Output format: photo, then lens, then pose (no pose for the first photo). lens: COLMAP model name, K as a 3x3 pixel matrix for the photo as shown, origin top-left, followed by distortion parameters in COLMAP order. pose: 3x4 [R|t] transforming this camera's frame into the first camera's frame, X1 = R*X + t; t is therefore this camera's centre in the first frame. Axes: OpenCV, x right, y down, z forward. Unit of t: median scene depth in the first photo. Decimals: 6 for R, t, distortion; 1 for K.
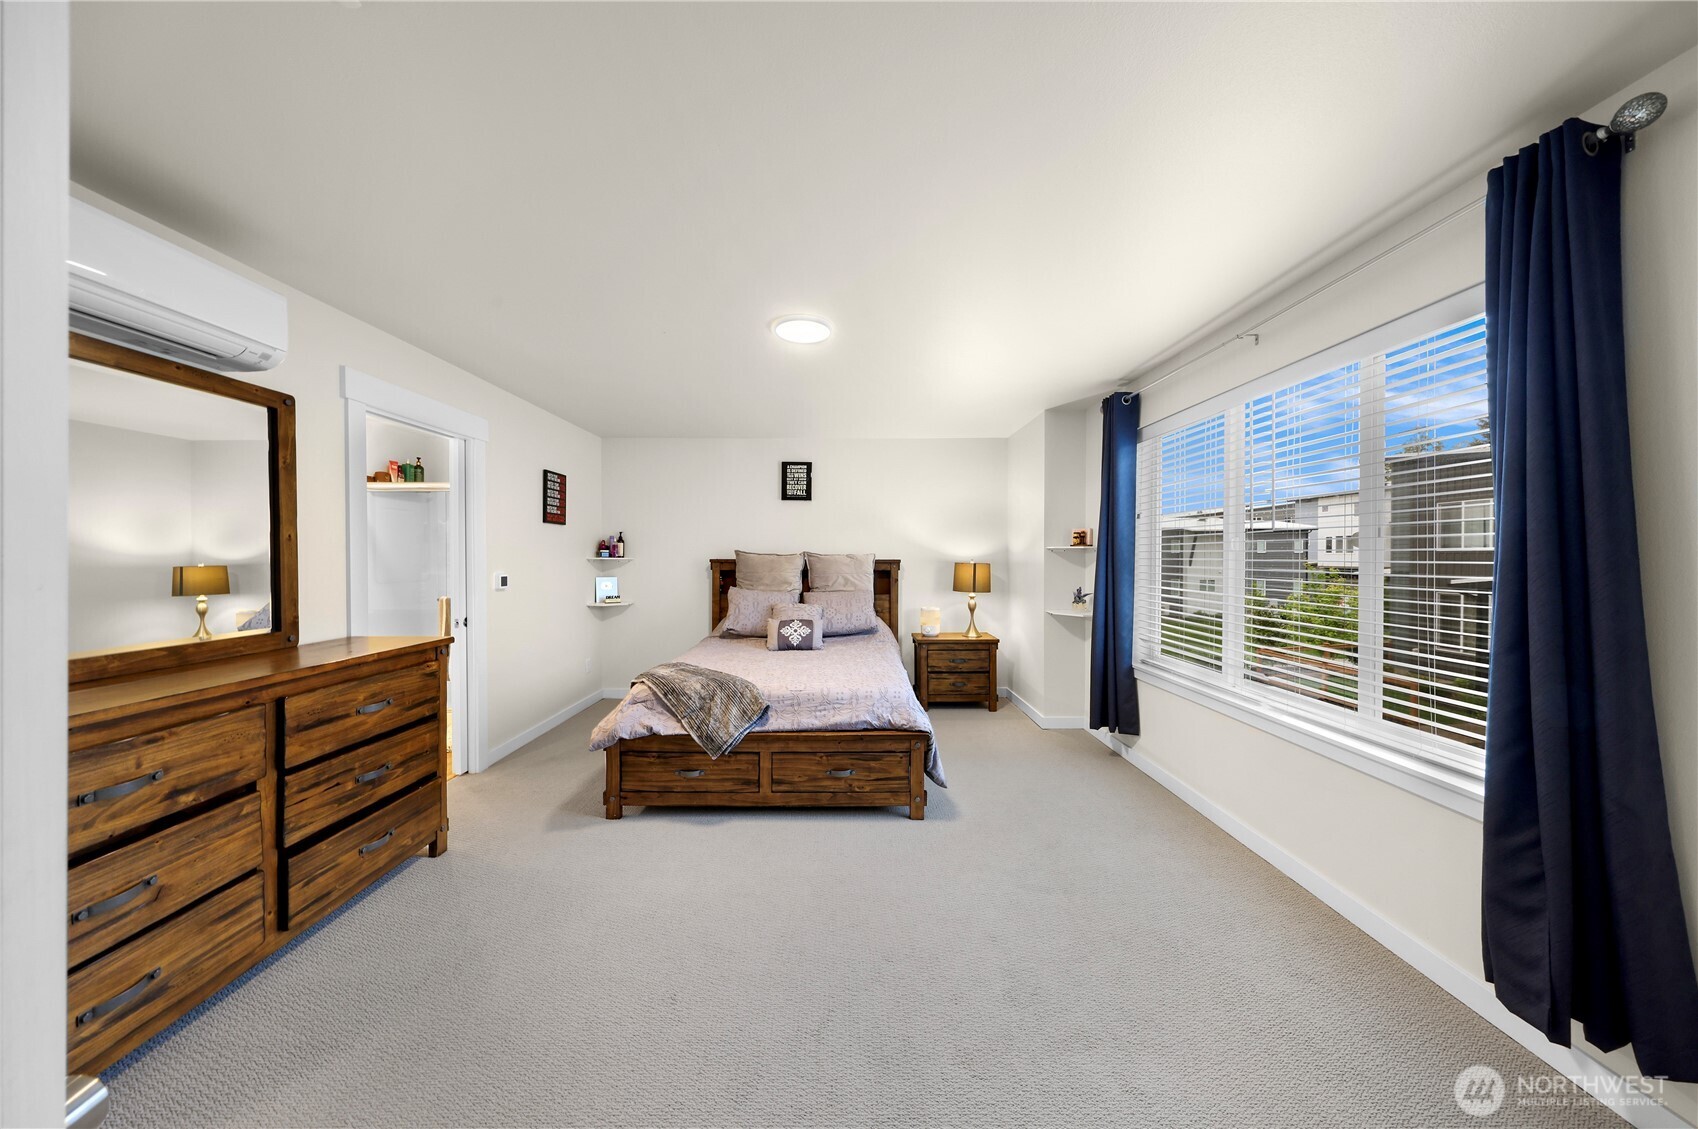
lens RADIAL K [[540.1, 0, 849.0], [0, 540.1, 564.5], [0, 0, 1]] dist [0.016372, -0.000038]
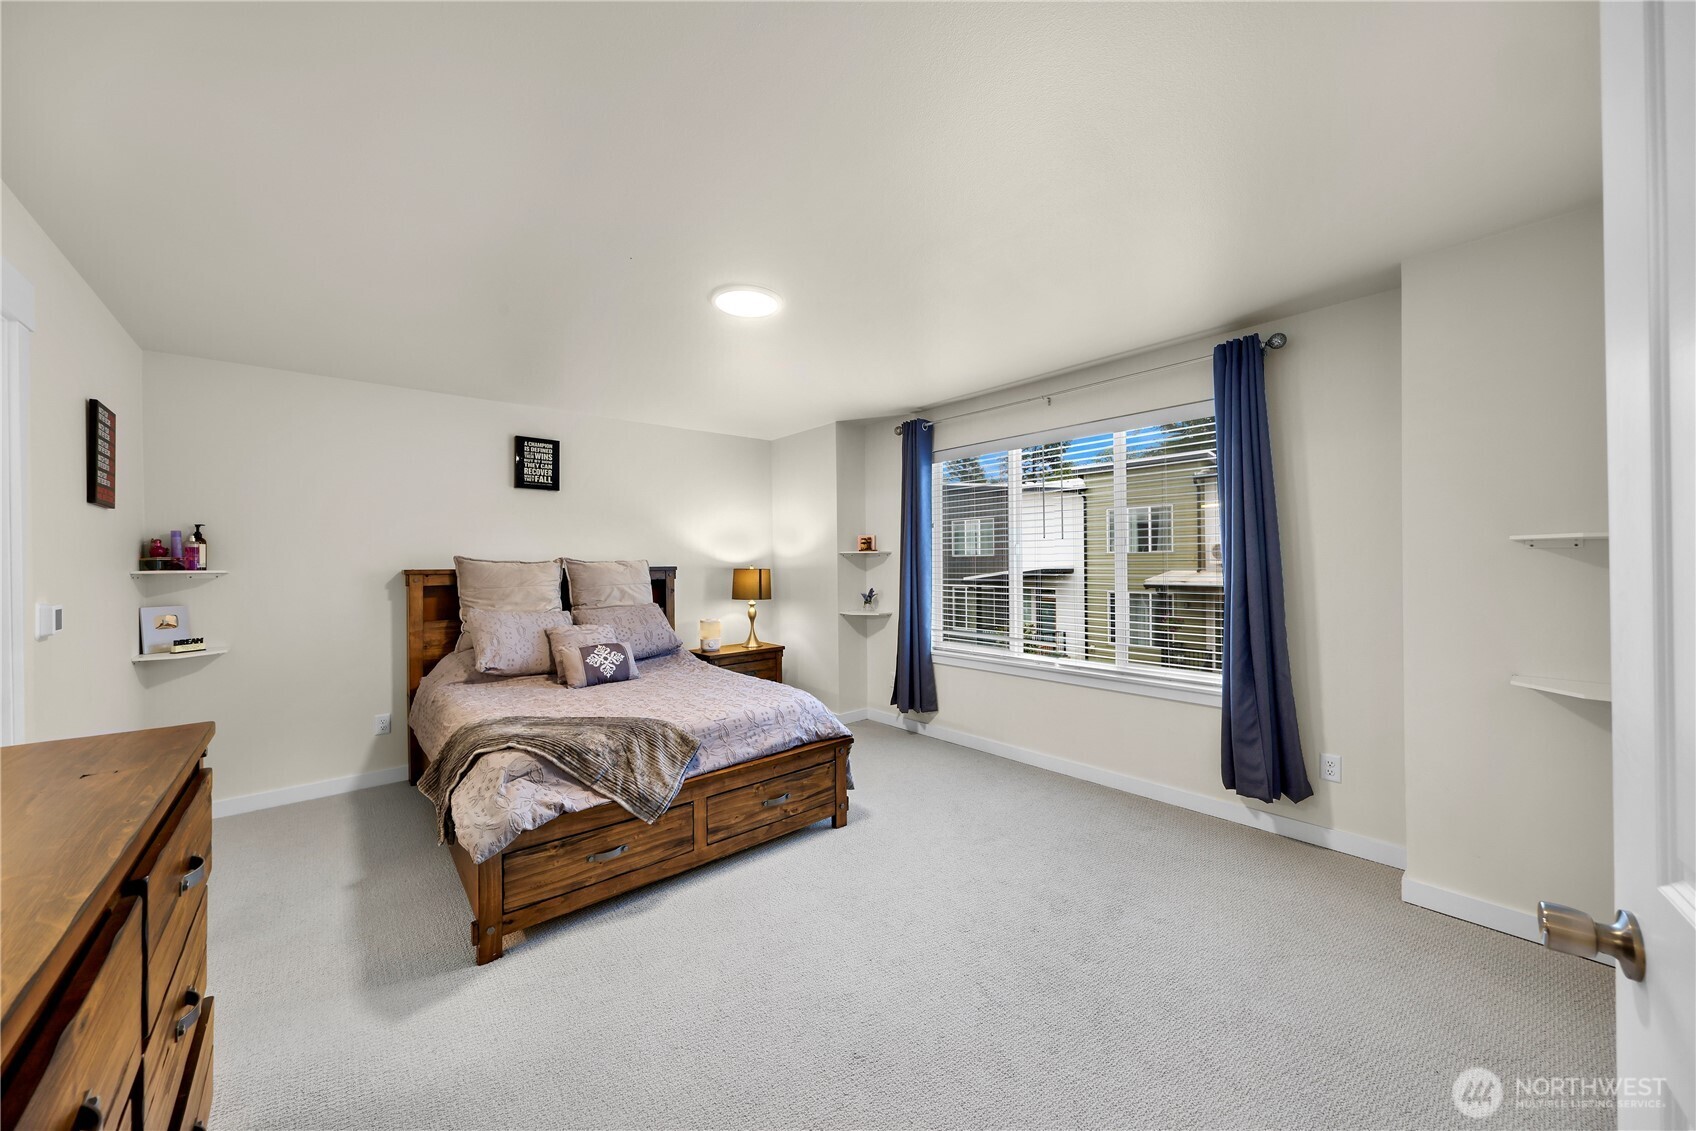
lens RADIAL K [[610.4, 0, 848.0], [0, 610.4, 565.5], [0, 0, 1]] dist [0.019009, 0.000020]
pose [[0.760789, -0.014250, 0.648843, -0.487675], [0.021303, 0.999769, -0.003021, -0.002298], [-0.648650, 0.016120, 0.760916, 0.112677]]
